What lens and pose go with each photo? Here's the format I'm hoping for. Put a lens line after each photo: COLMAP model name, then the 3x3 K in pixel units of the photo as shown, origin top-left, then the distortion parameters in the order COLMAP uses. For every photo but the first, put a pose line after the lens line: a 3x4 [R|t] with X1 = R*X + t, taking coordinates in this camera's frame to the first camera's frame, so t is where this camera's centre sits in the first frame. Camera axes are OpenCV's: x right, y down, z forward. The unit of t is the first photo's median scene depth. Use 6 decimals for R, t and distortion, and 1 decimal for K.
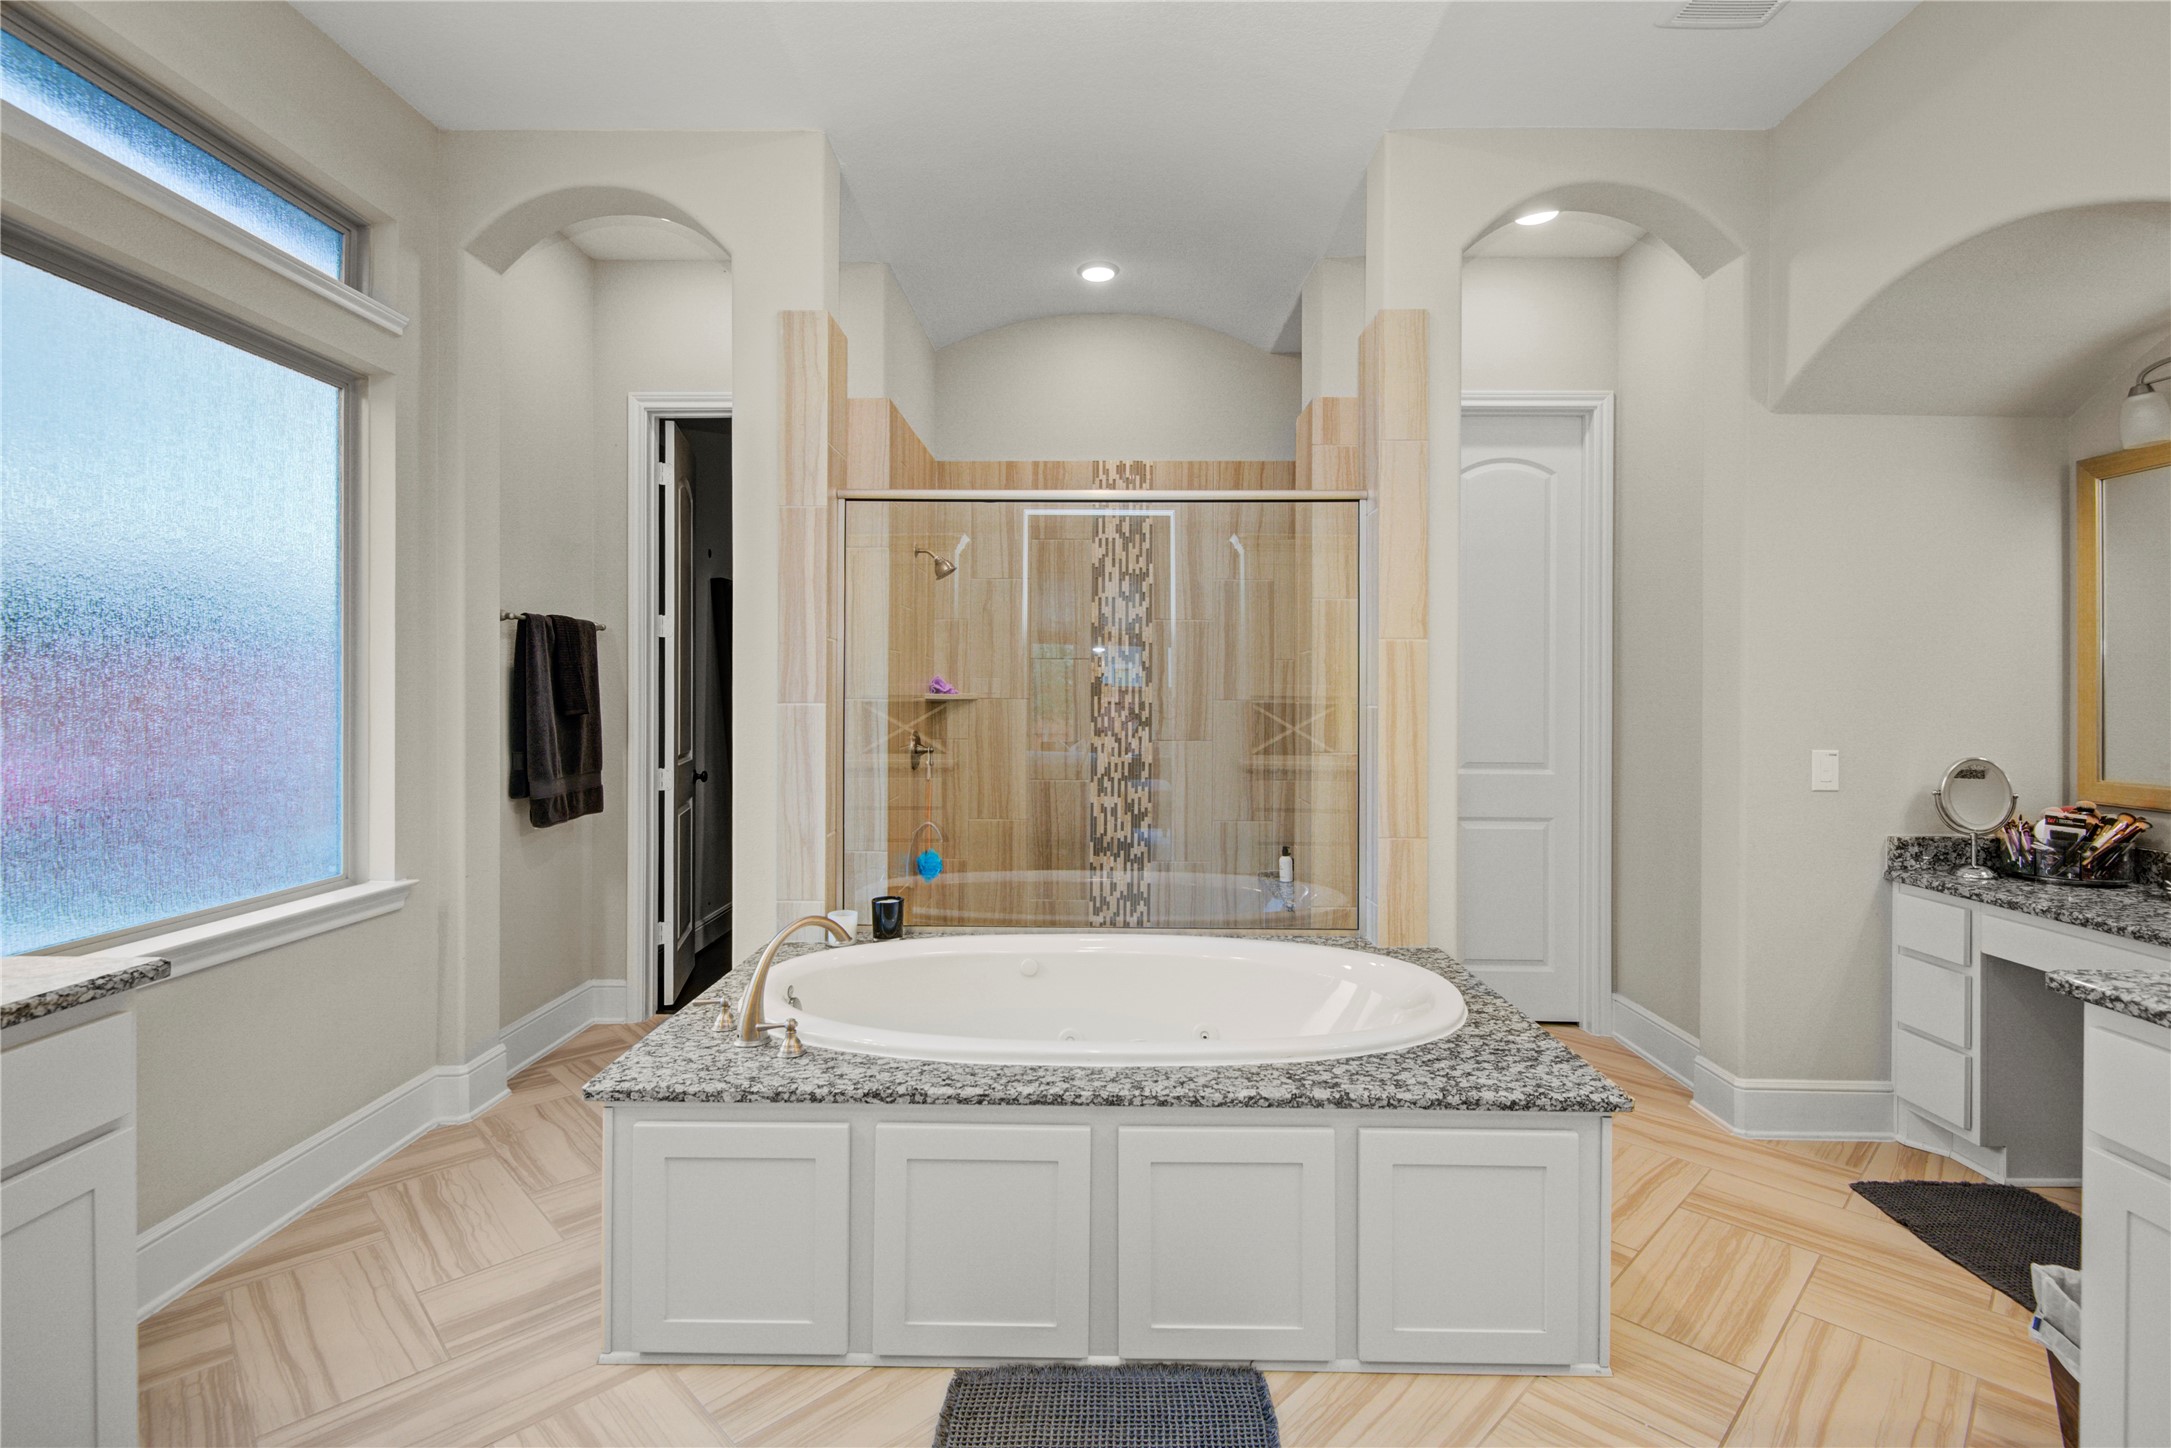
lens RADIAL K [[987.5, 0, 1085.1], [0, 987.5, 703.3], [0, 0, 1]] dist [0.005498, -0.004596]
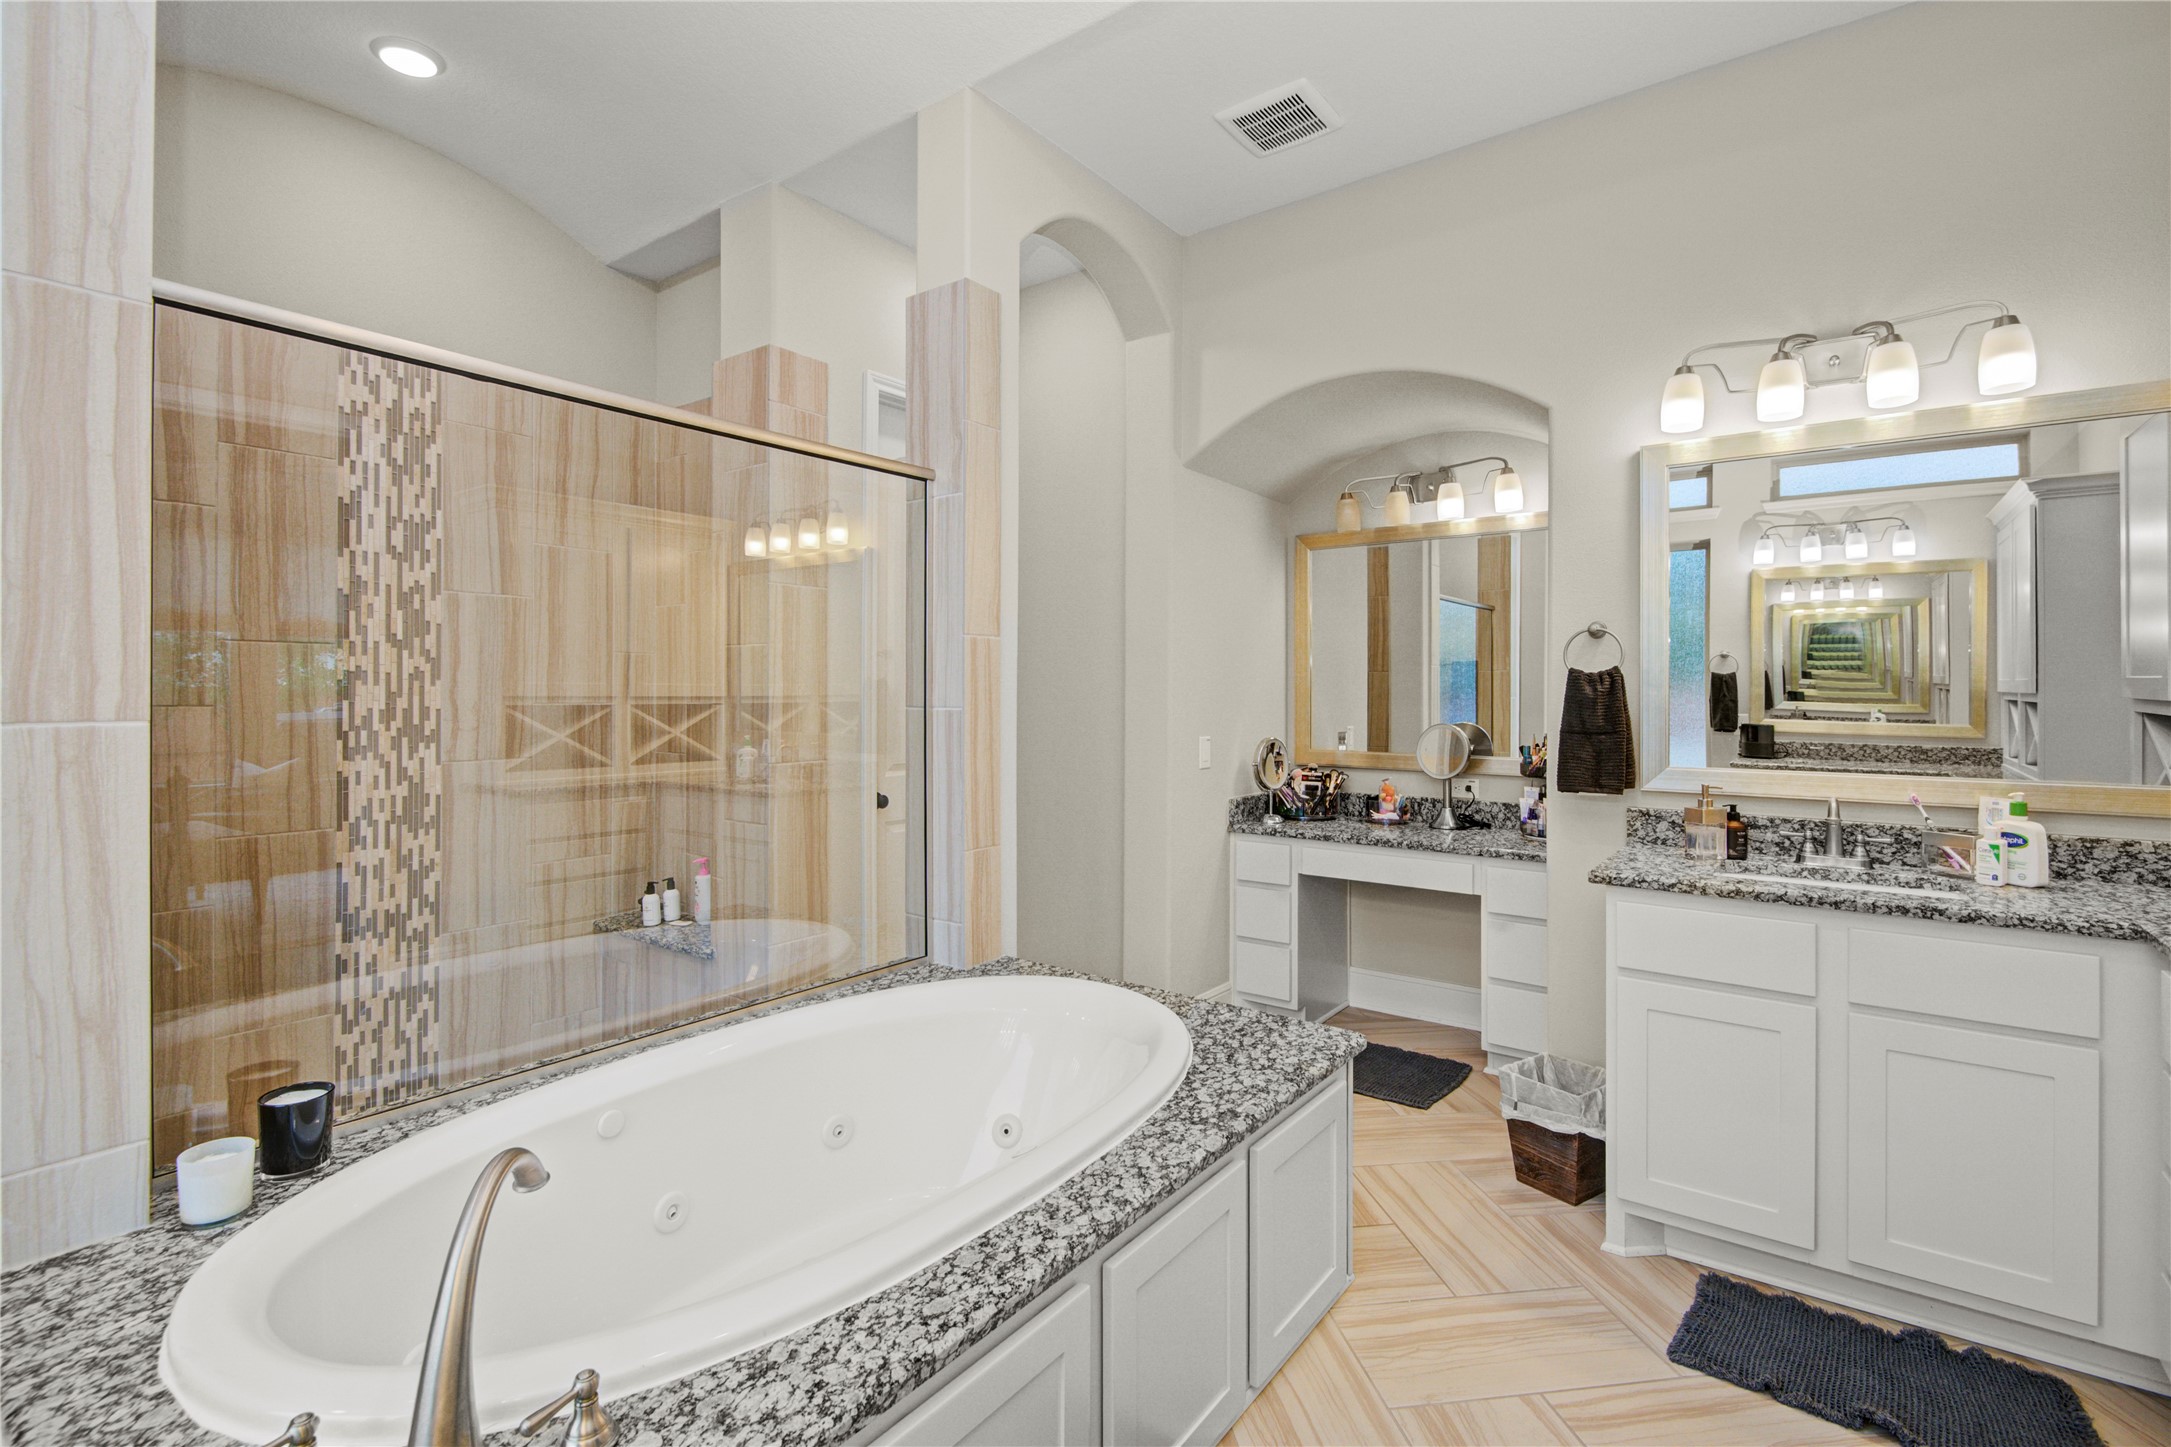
lens RADIAL K [[987.5, 0, 1086.6], [0, 987.5, 705.4], [0, 0, 1]] dist [0.005498, -0.004596]
pose [[0.594783, -0.014562, 0.803754, -0.380580], [0.011306, 0.999889, 0.009748, -0.007580], [-0.803807, 0.003289, 0.594882, 0.362290]]
